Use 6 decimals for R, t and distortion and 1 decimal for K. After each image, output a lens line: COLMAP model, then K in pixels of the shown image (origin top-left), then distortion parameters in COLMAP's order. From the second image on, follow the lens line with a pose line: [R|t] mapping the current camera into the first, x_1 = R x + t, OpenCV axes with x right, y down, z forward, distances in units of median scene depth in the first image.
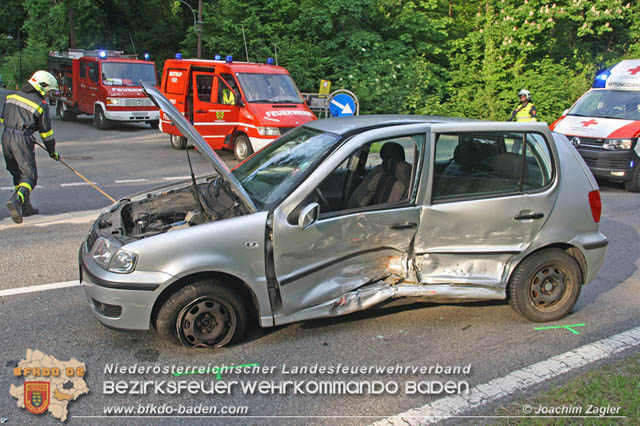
lens RADIAL K [[641.3, 0, 322.6], [0, 641.3, 212.8], [0, 0, 1]] dist [-0.115116, 0.241132]
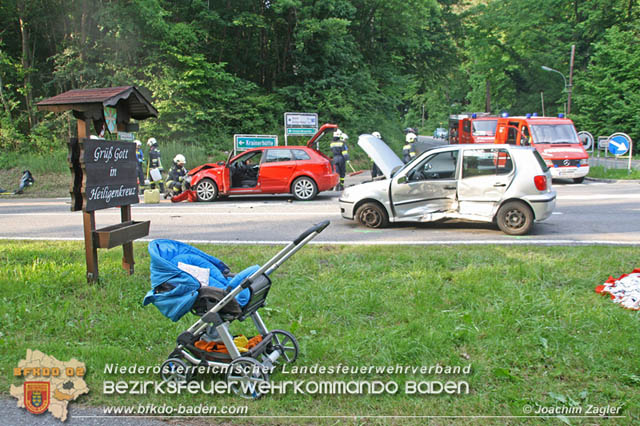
lens RADIAL K [[528.2, 0, 320.0], [0, 528.2, 213.0], [0, 0, 1]] dist [-0.158390, 0.134614]
pose [[0.744736, 0.049598, -0.665514, 0.320693], [-0.083812, 0.996290, -0.019540, 0.057522], [0.662076, 0.070330, 0.746130, -0.239030]]
